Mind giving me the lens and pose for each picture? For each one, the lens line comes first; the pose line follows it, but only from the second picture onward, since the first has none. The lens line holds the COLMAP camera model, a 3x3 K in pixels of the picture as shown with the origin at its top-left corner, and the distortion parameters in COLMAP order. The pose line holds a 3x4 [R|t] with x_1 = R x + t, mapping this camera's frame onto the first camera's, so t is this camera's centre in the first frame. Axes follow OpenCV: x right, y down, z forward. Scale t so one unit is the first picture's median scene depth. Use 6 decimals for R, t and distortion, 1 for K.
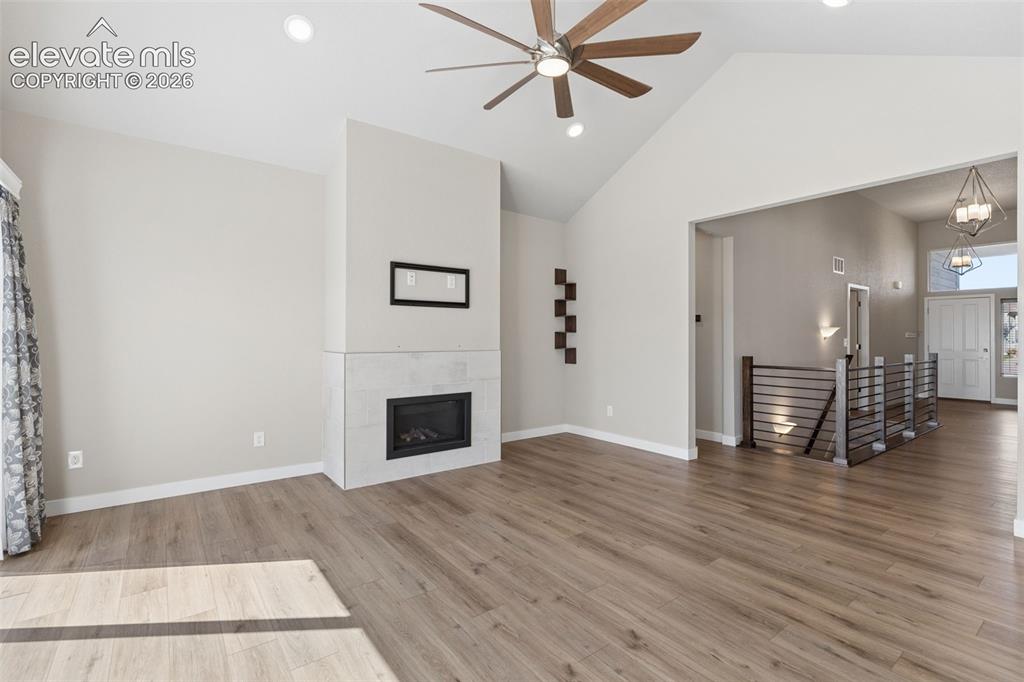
lens RADIAL K [[469.8, 0, 505.7], [0, 469.8, 336.1], [0, 0, 1]] dist [-0.003462, 0.002470]
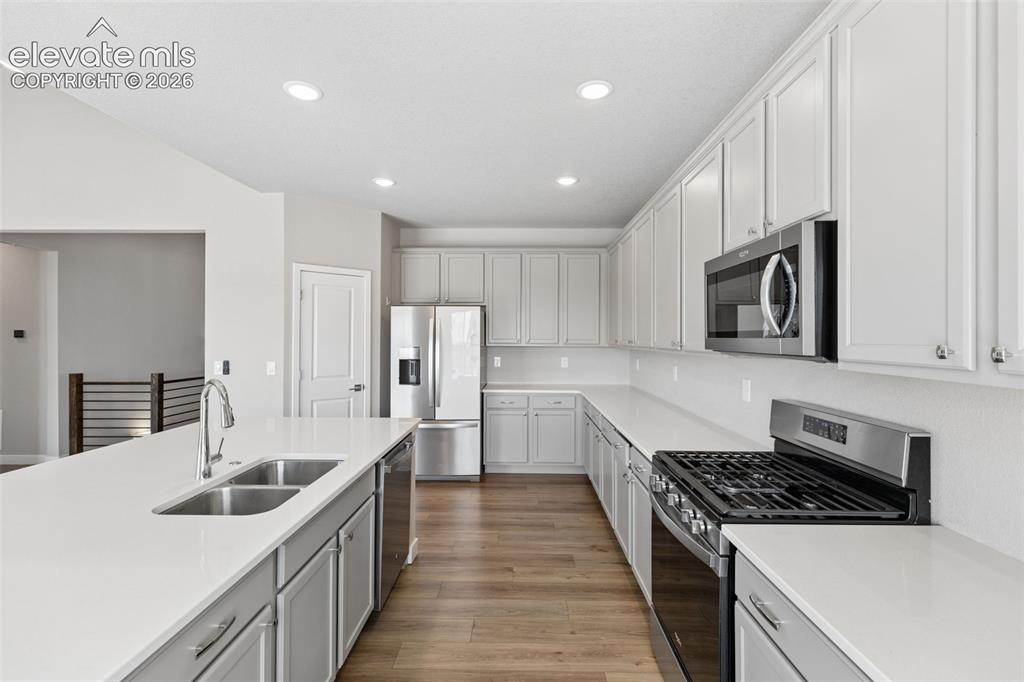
lens RADIAL K [[459.5, 0, 515.3], [0, 459.5, 341.0], [0, 0, 1]] dist [-0.000235, 0.000287]
pose [[0.605009, -0.007039, 0.796188, 0.456488], [0.000388, 0.999963, 0.008546, -0.052773], [-0.796219, -0.004861, 0.604989, -0.516543]]
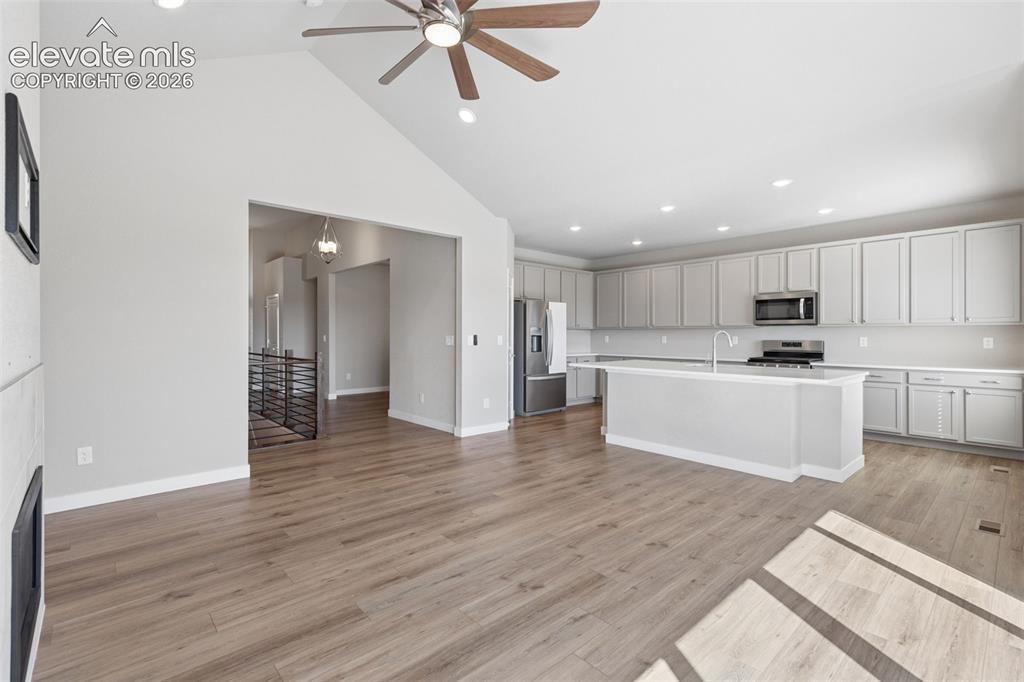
lens RADIAL K [[469.8, 0, 515.1], [0, 469.8, 333.2], [0, 0, 1]] dist [-0.003462, 0.002470]
pose [[-0.104875, 0.000084, 0.994485, -0.707564], [-0.000789, 1.000000, -0.000167, 0.001904], [-0.994485, -0.000802, -0.104875, 0.828993]]
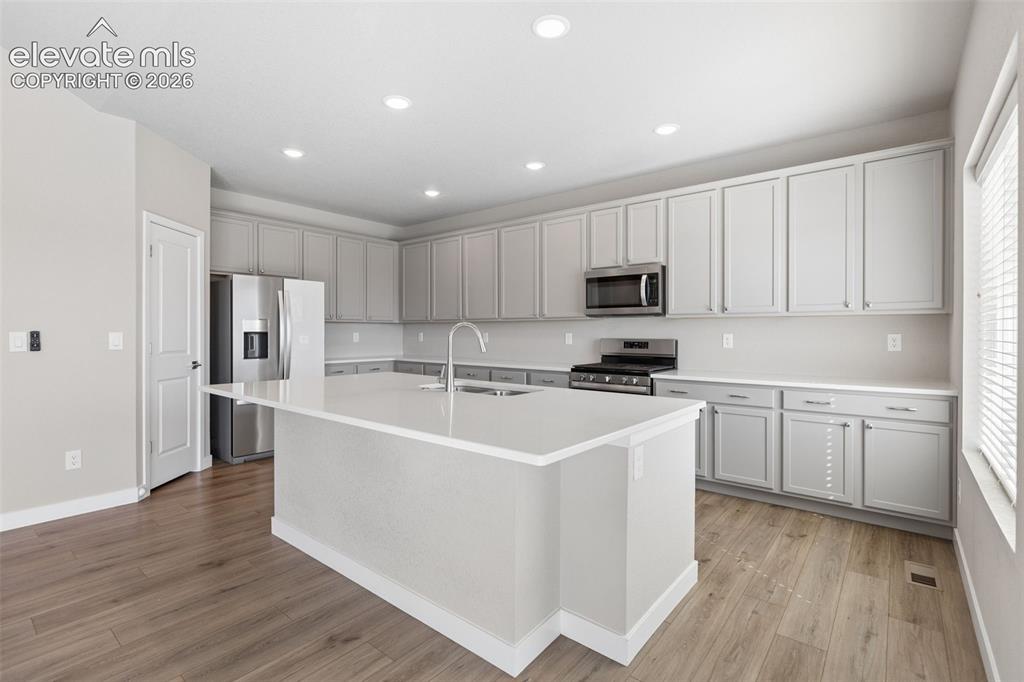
lens RADIAL K [[469.8, 0, 531.4], [0, 469.8, 333.2], [0, 0, 1]] dist [-0.003462, 0.002470]
pose [[-0.265372, -0.008347, 0.964110, -0.102033], [0.000811, 0.999960, 0.008881, 0.003418], [-0.964146, 0.003138, -0.265355, 0.138220]]
